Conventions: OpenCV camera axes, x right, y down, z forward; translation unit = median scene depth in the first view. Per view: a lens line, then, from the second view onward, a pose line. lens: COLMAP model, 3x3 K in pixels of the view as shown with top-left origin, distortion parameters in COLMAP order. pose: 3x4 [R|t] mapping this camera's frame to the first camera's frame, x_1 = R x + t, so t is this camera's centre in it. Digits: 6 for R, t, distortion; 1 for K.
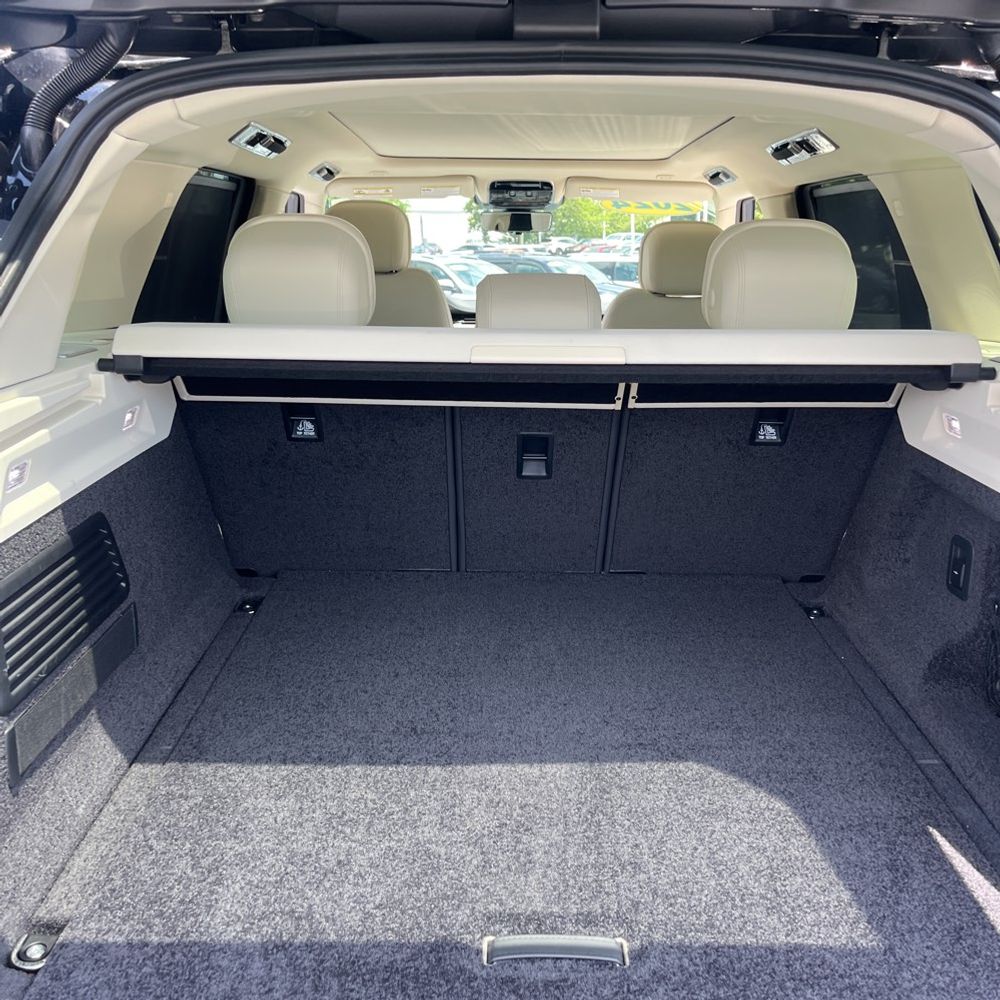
lens RADIAL K [[1018.9, 0, 529.0], [0, 1018.9, 479.5], [0, 0, 1]] dist [0.017848, -0.008711]
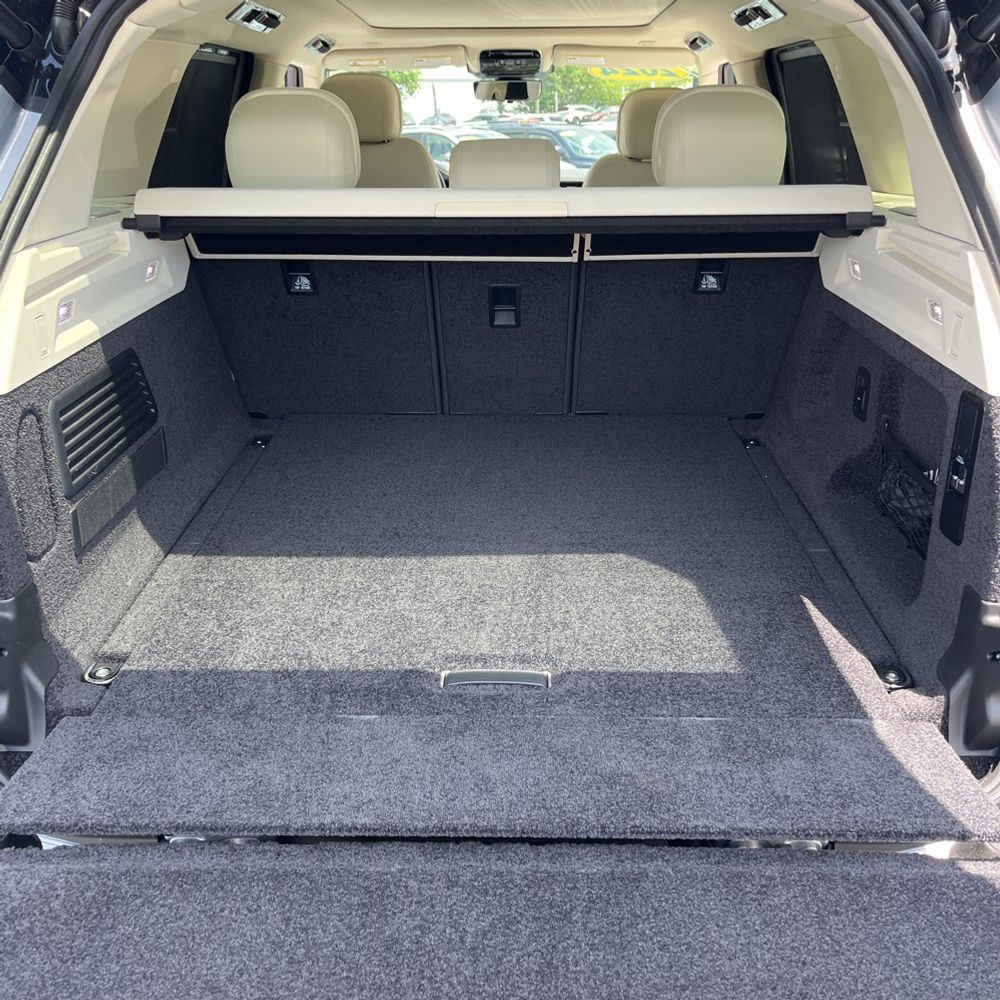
lens RADIAL K [[1025.6, 0, 500.0], [0, 1025.6, 500.0], [0, 0, 1]] dist [0.008594, -0.019571]
pose [[0.998810, 0.000395, -0.048767, 0.070247], [0.006077, 0.991163, 0.132509, 0.048354], [0.048388, -0.132648, 0.989981, -0.190696]]
